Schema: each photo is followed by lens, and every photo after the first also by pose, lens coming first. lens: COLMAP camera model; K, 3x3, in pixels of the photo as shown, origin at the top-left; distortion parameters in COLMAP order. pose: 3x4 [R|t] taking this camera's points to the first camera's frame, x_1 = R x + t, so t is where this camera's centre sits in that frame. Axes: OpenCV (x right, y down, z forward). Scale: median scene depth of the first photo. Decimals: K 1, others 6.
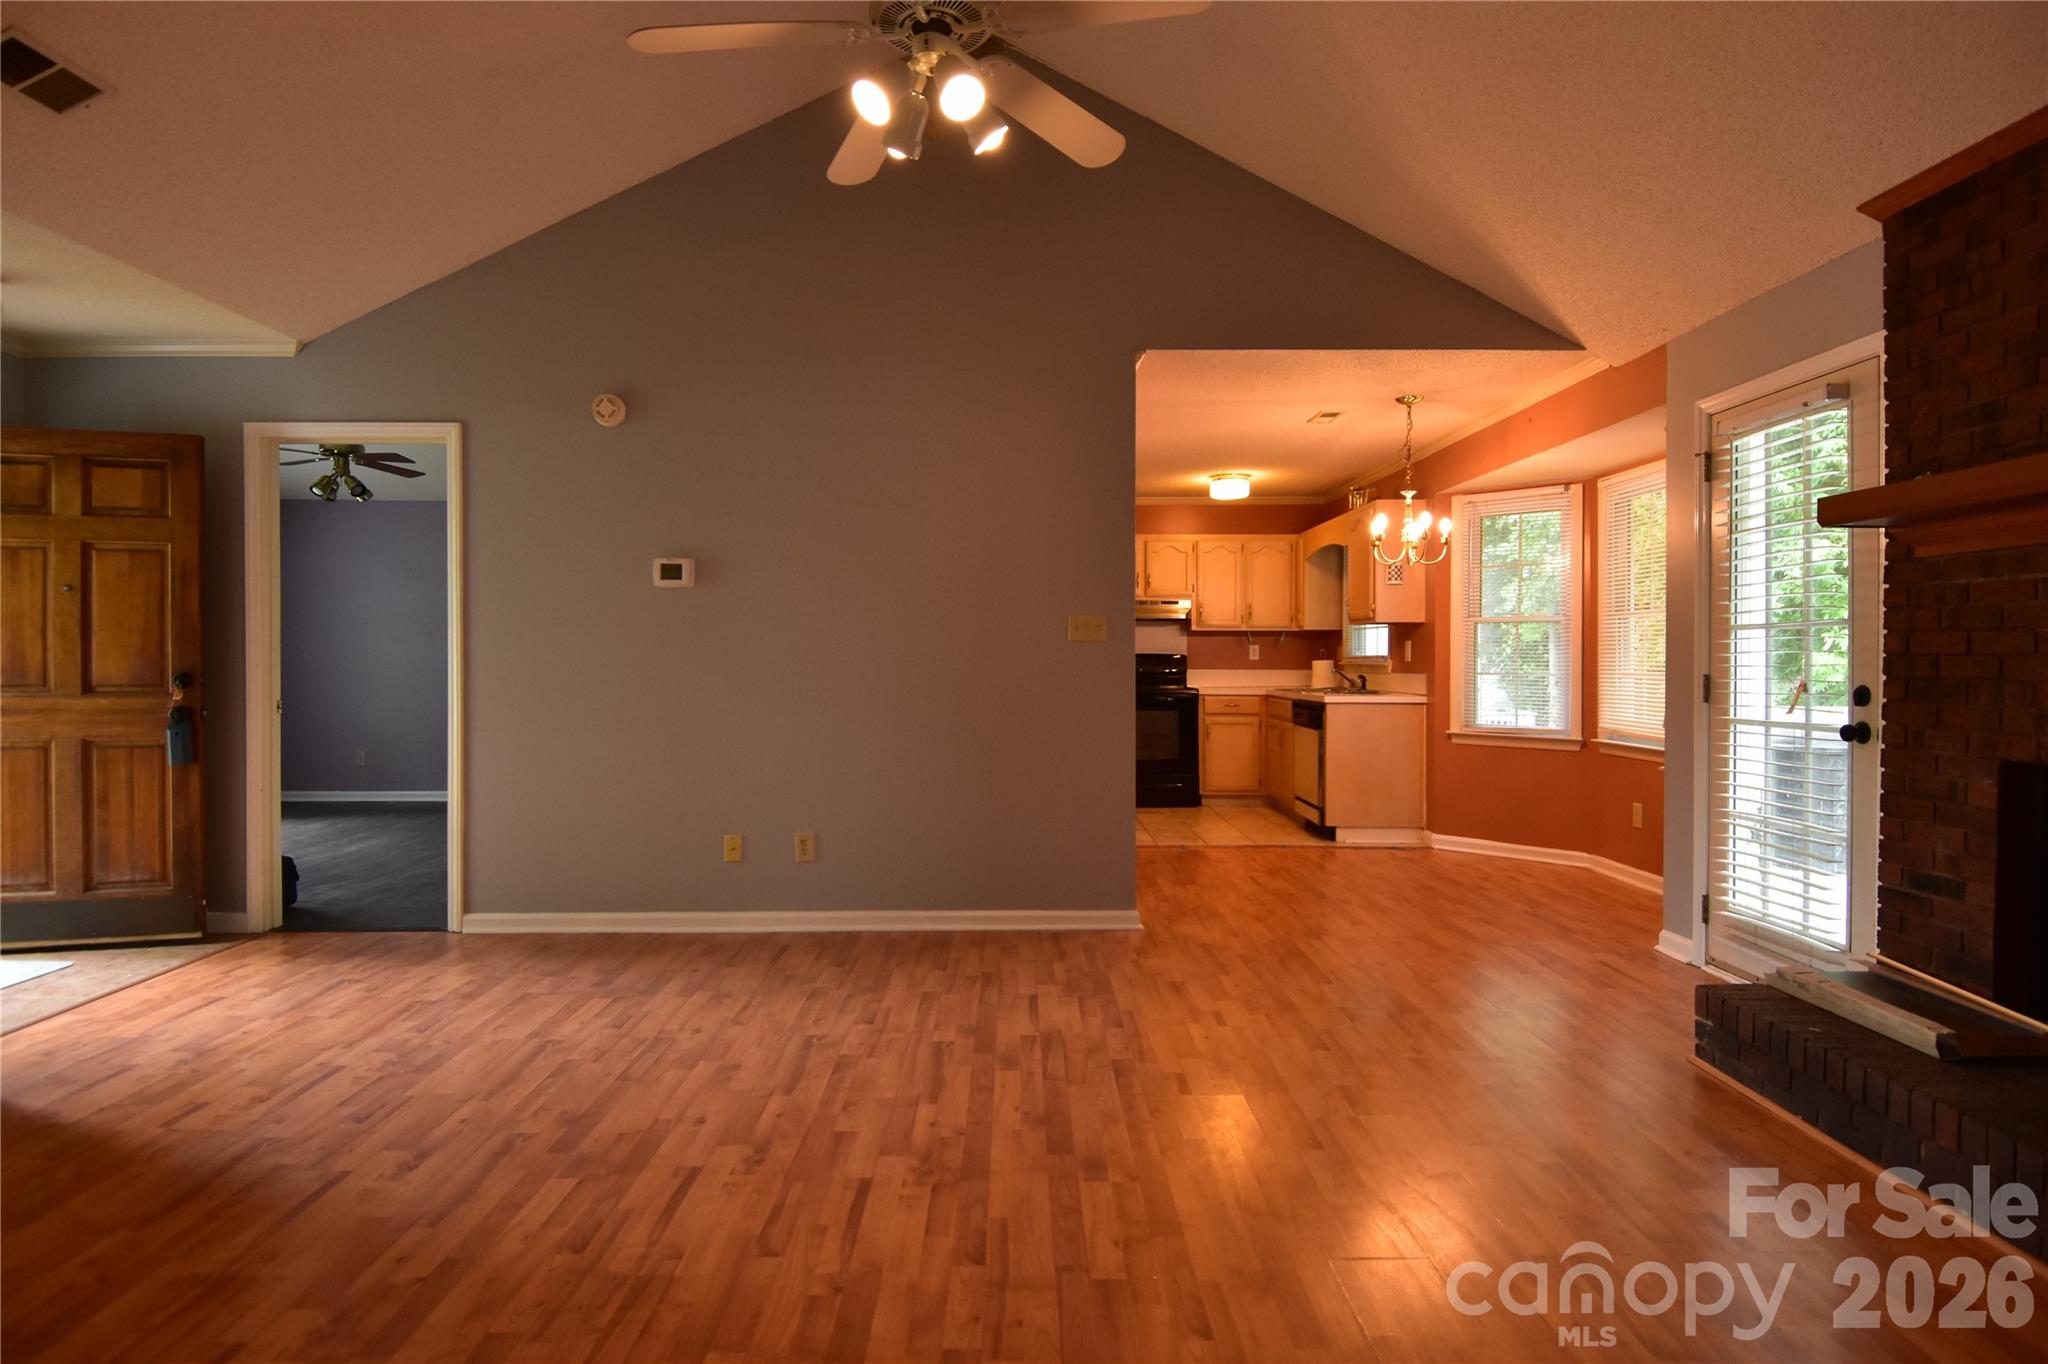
lens RADIAL K [[1088.6, 0, 1014.4], [0, 1088.6, 672.4], [0, 0, 1]] dist [0.058144, -0.062389]
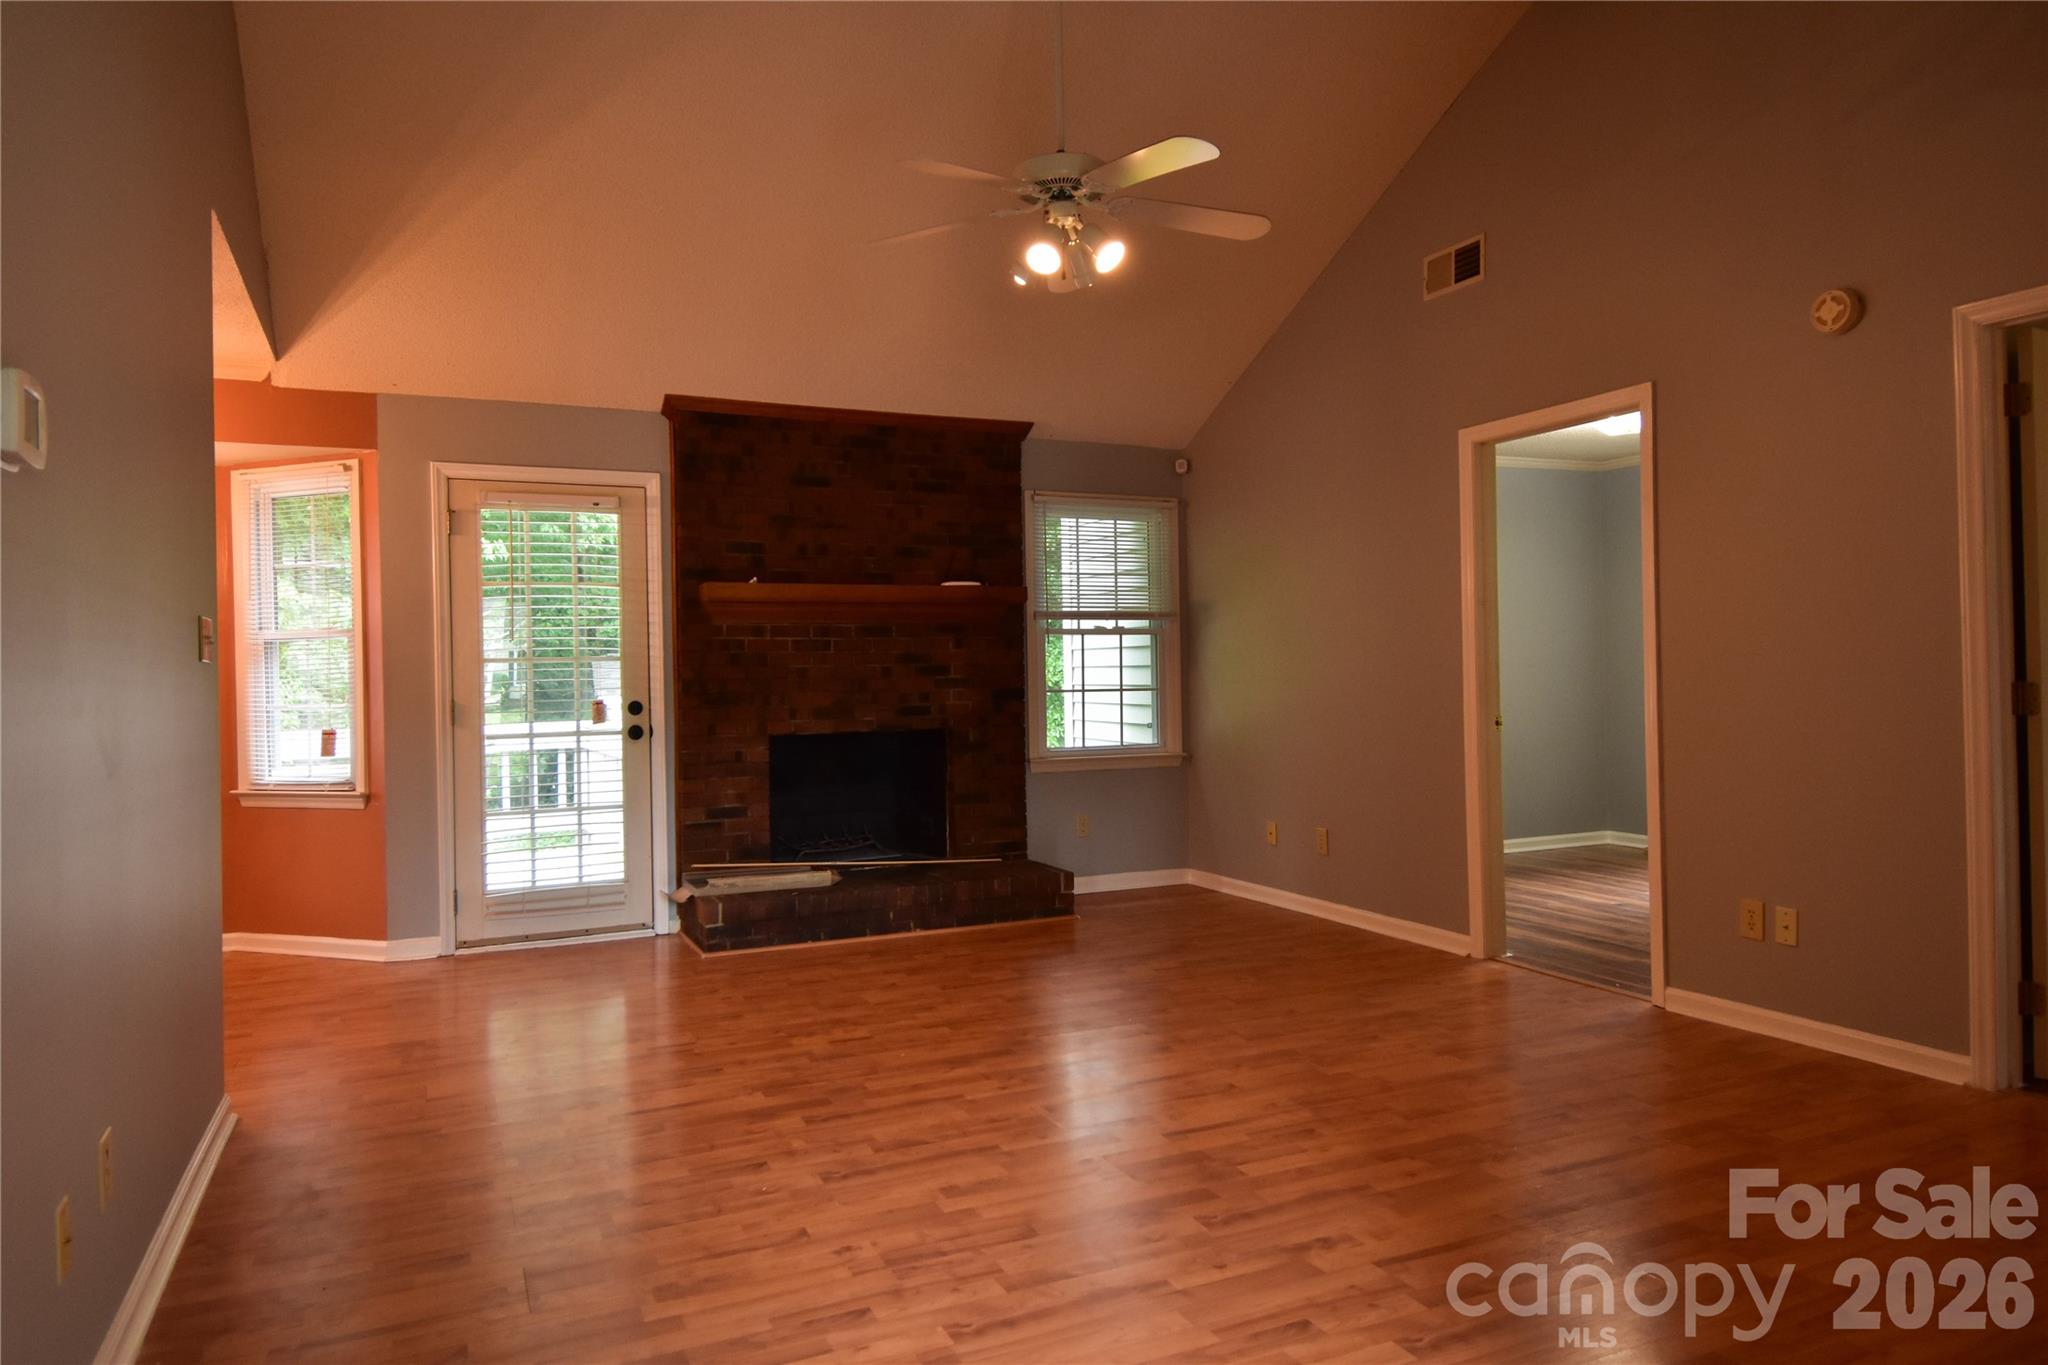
lens RADIAL K [[1296.2, 0, 1011.6], [0, 1296.2, 674.2], [0, 0, 1]] dist [0.060853, -0.064914]
pose [[-0.406056, 0.007648, 0.913816, -1.018946], [0.027646, 0.999610, 0.003919, -0.017347], [-0.913430, 0.026855, -0.406109, 1.184107]]
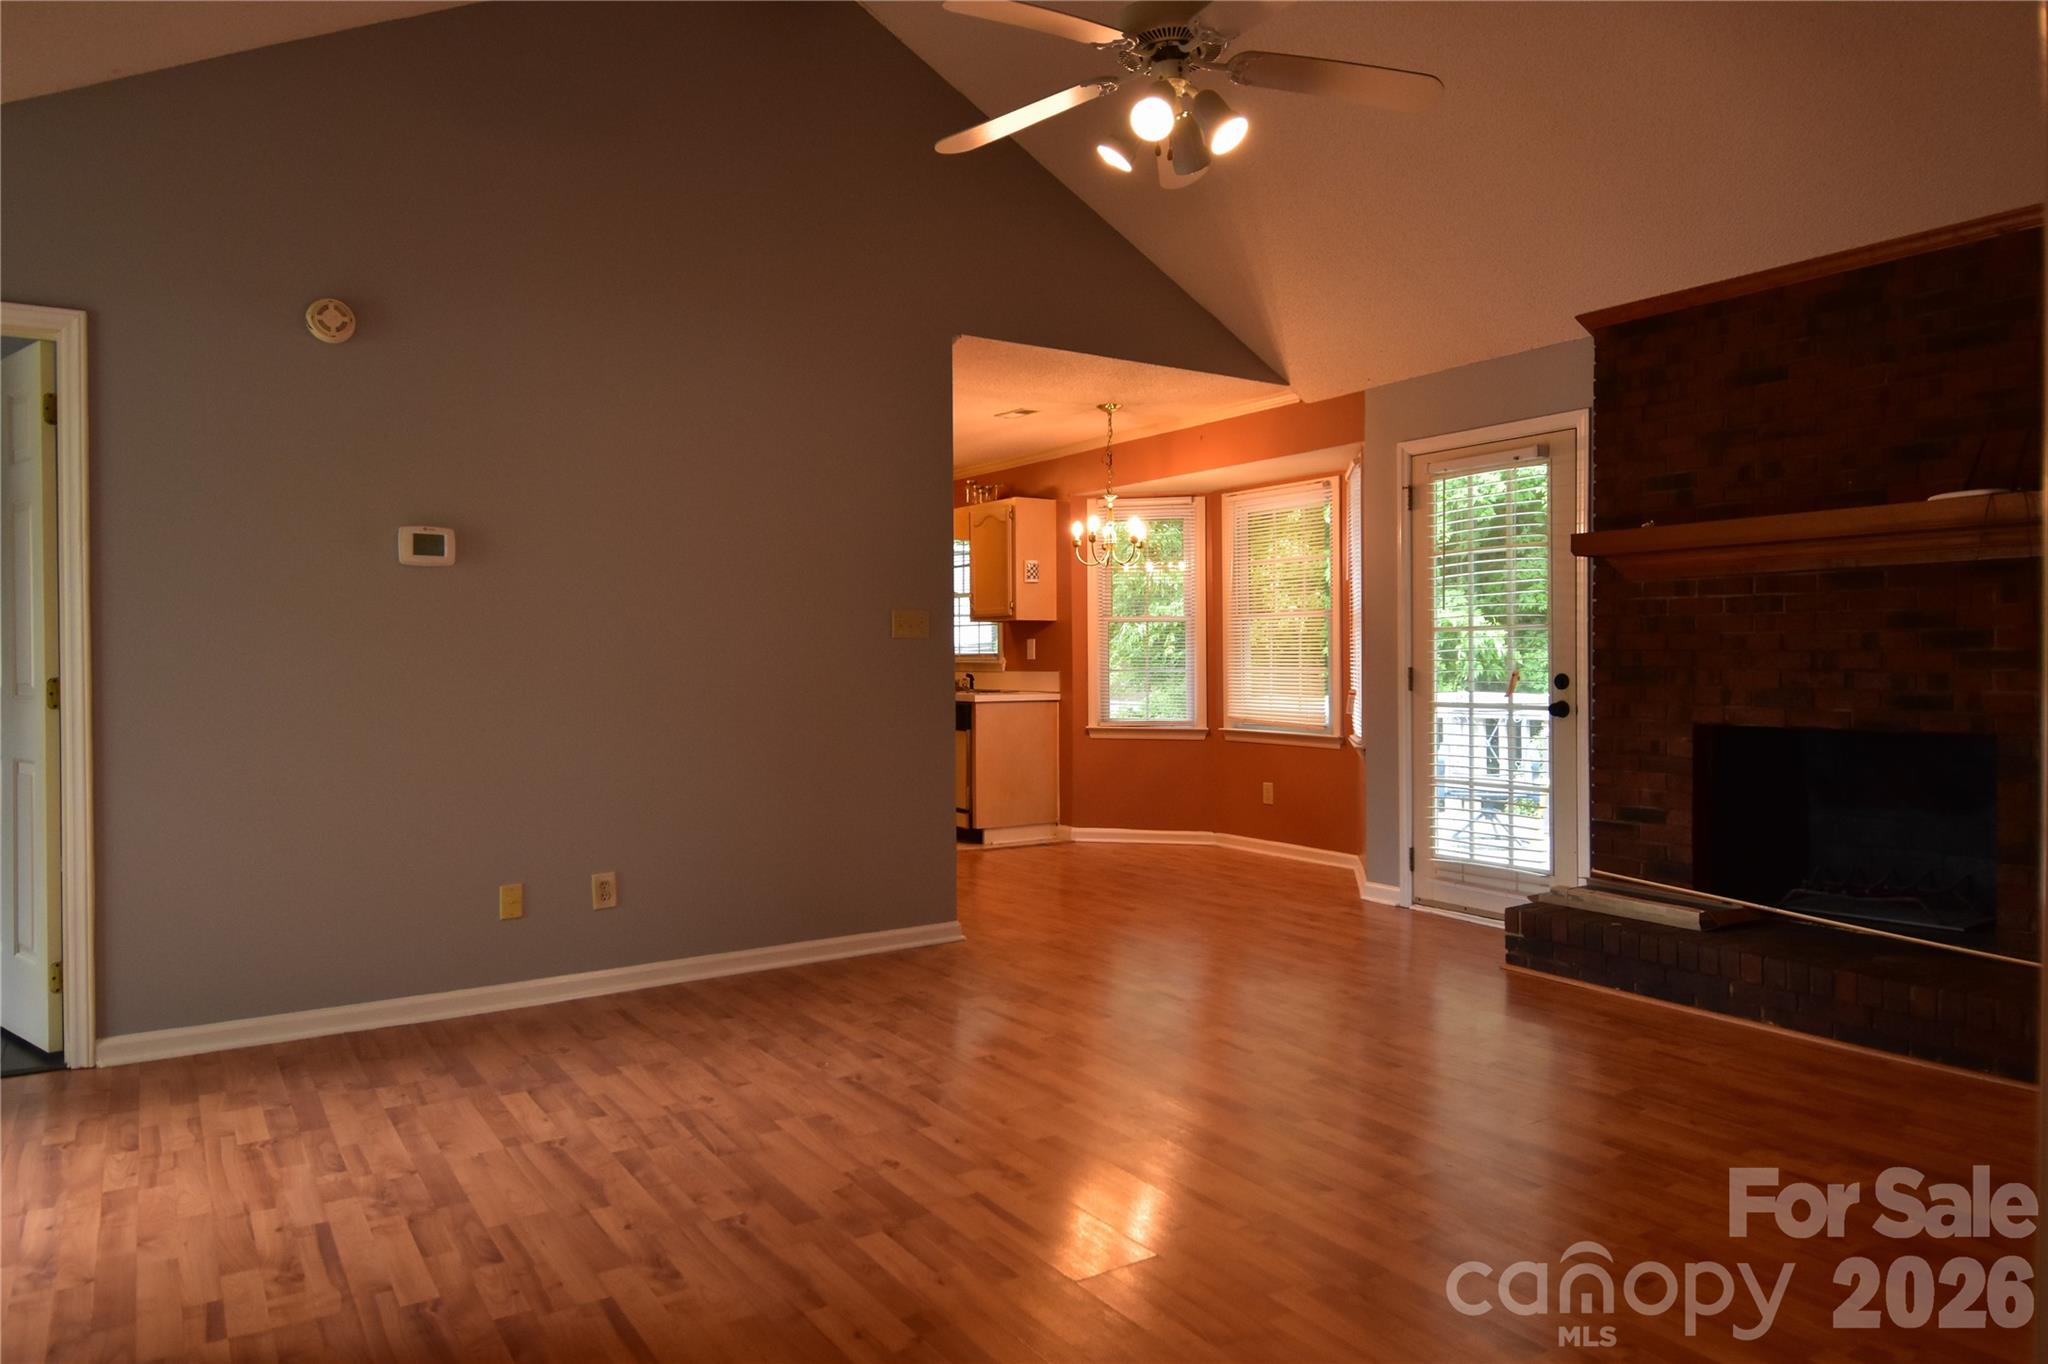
lens RADIAL K [[1296.2, 0, 1011.6], [0, 1296.2, 673.7], [0, 0, 1]] dist [0.060853, -0.064914]
pose [[0.840494, -0.011157, 0.541707, -0.615554], [0.011575, 0.999930, 0.002635, -0.000319], [-0.541698, 0.004055, 0.840564, 0.026425]]
